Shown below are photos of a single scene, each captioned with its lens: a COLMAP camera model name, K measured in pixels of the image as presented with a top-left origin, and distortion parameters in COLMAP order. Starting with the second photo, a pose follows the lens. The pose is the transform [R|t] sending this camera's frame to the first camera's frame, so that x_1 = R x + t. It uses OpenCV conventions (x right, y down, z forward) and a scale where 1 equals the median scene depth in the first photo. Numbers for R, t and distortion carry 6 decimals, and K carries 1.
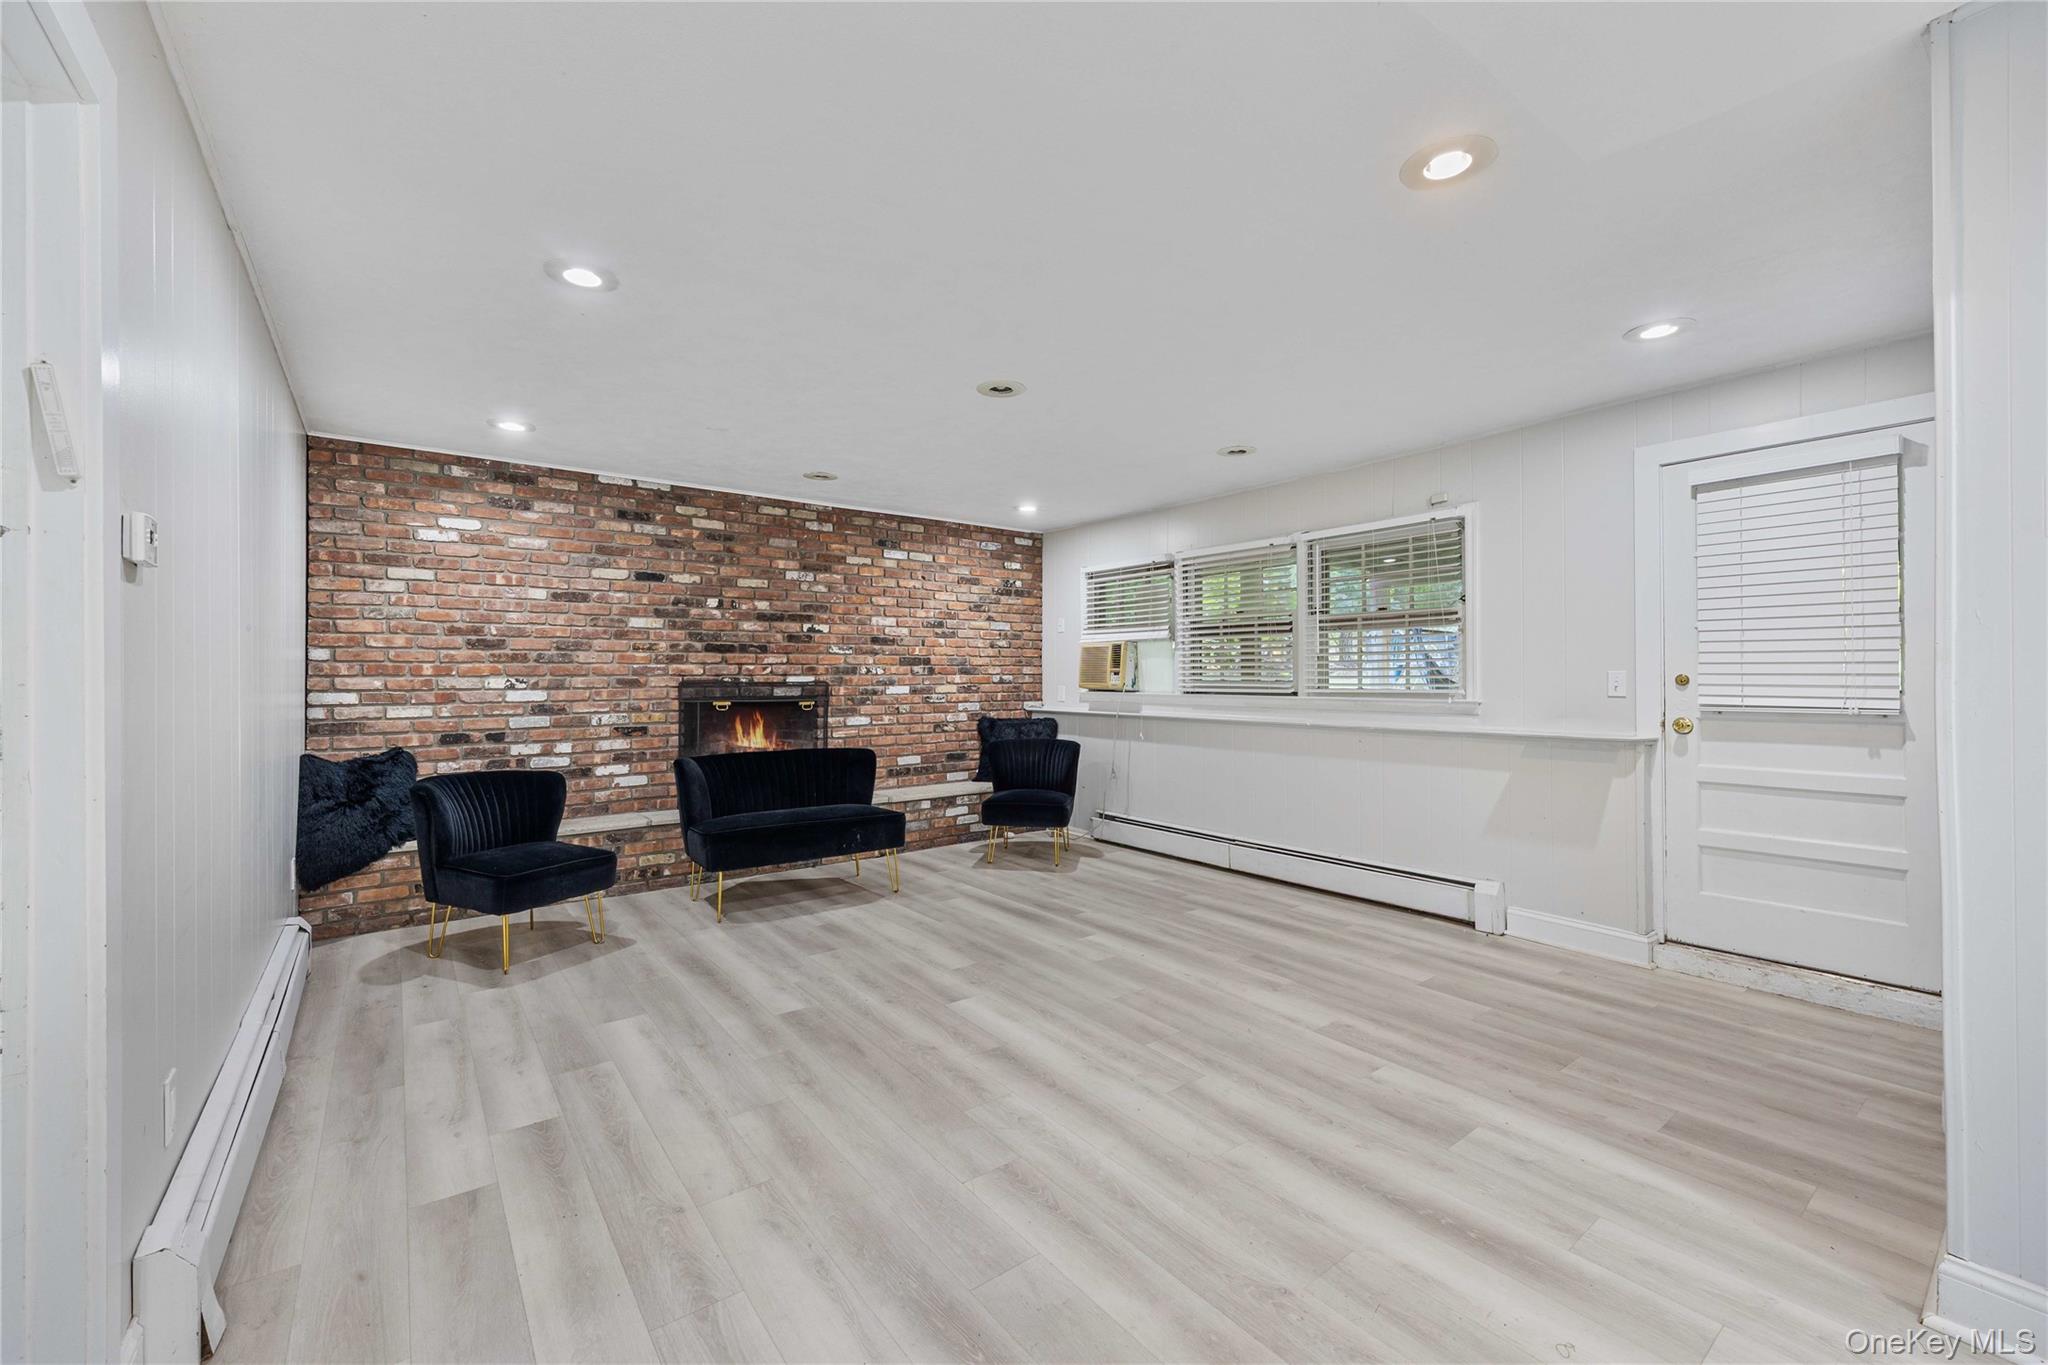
lens RADIAL K [[807.7, 0, 1016.2], [0, 807.7, 684.0], [0, 0, 1]] dist [0.009821, -0.000231]
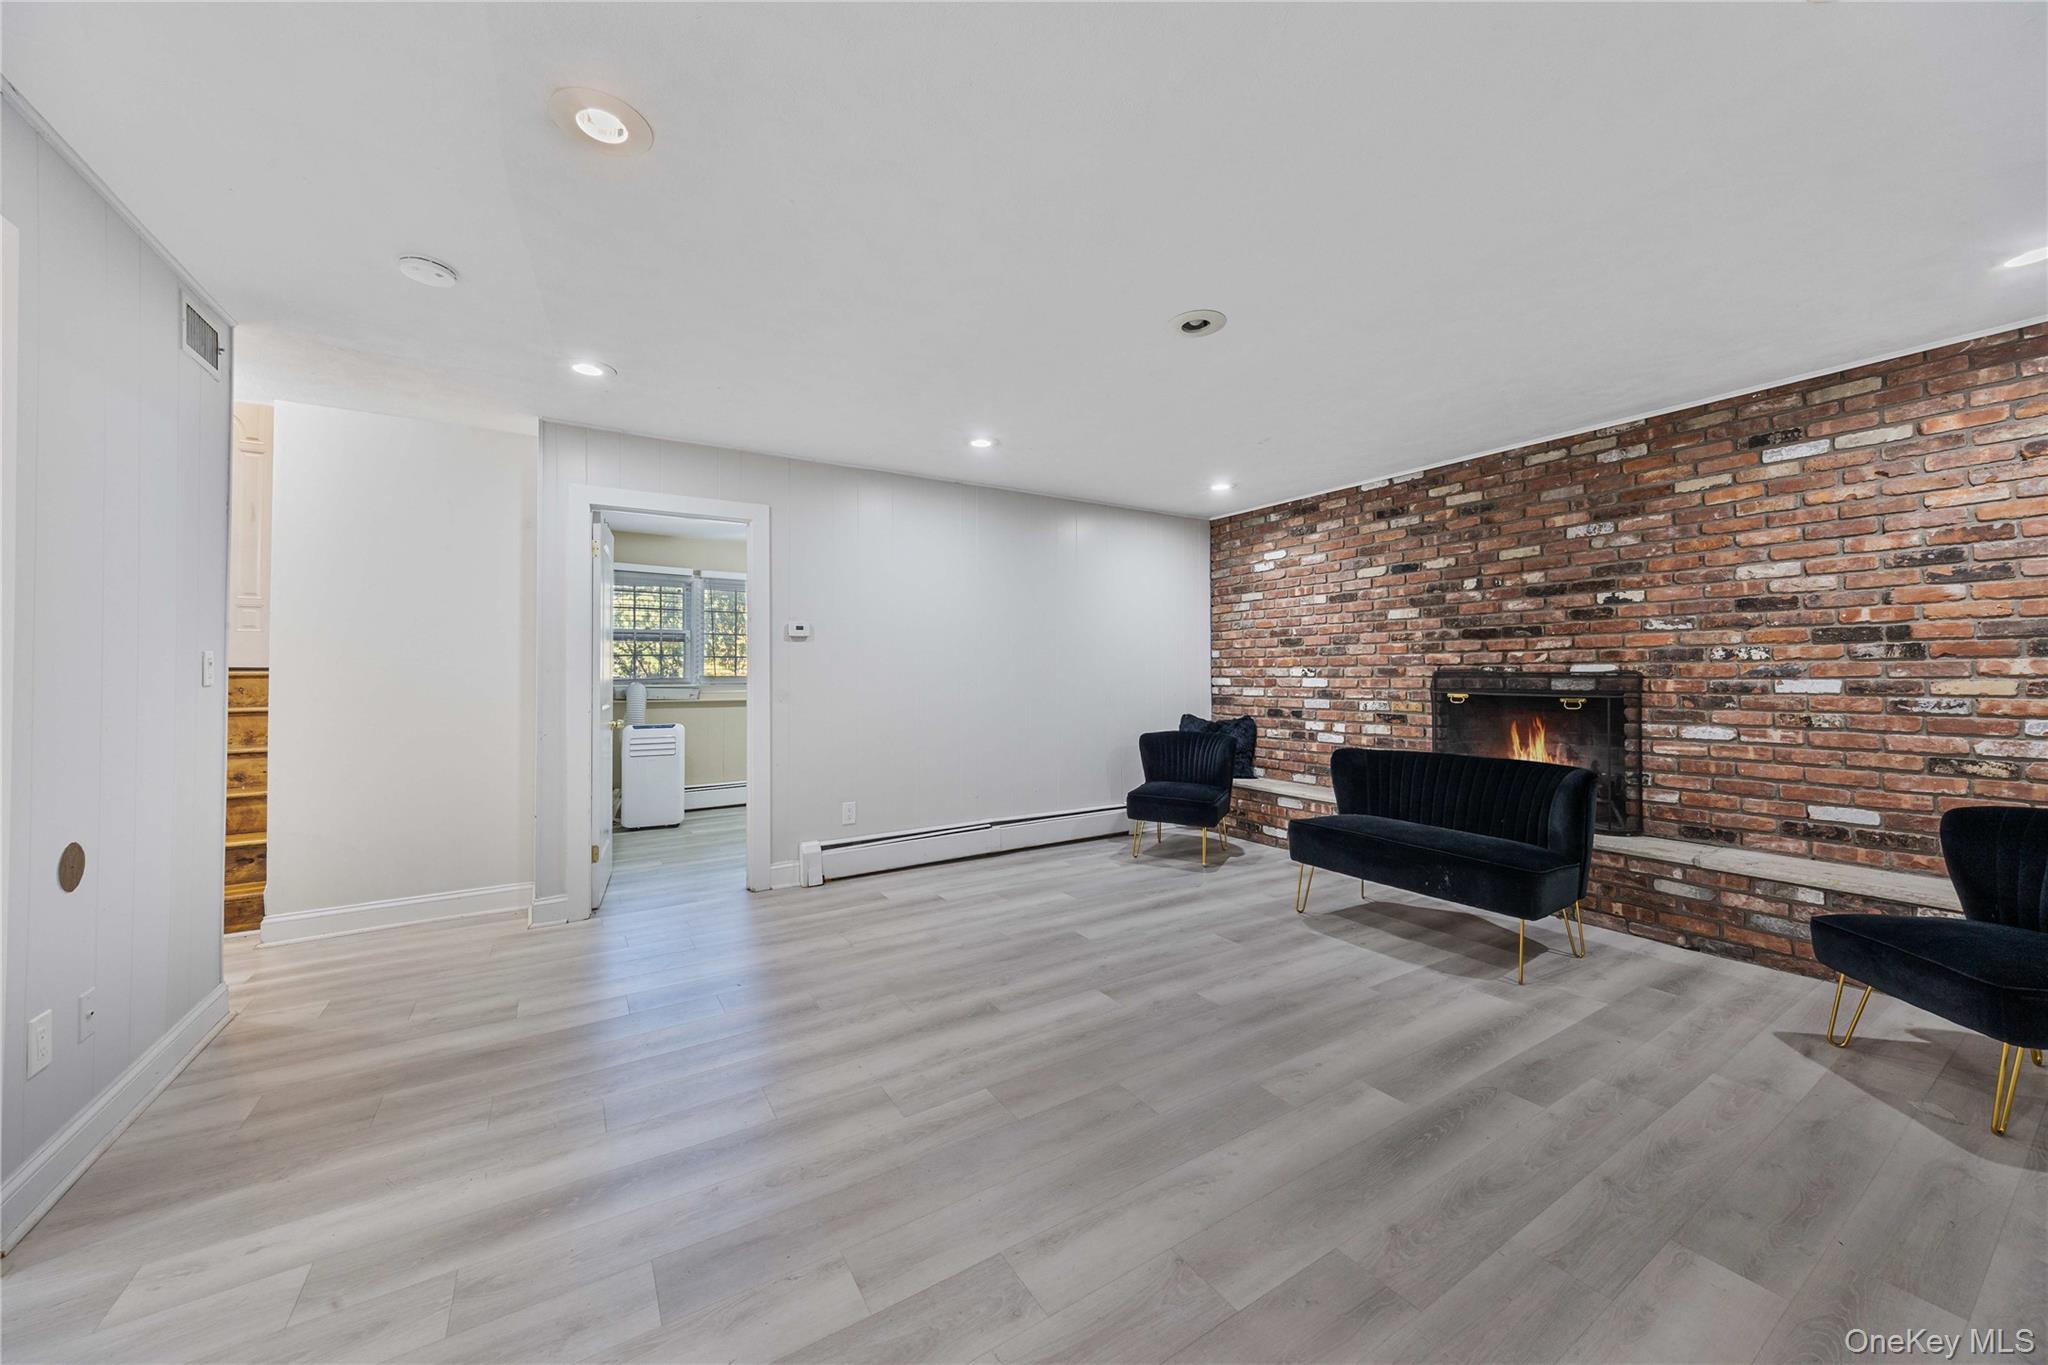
lens RADIAL K [[740.7, 0, 1020.3], [0, 740.7, 664.5], [0, 0, 1]] dist [0.005260, -0.000104]
pose [[-0.093050, -0.008083, -0.995629, 0.543332], [-0.004469, 0.999960, -0.007700, -0.002096], [0.995651, 0.003733, -0.093083, 0.632007]]
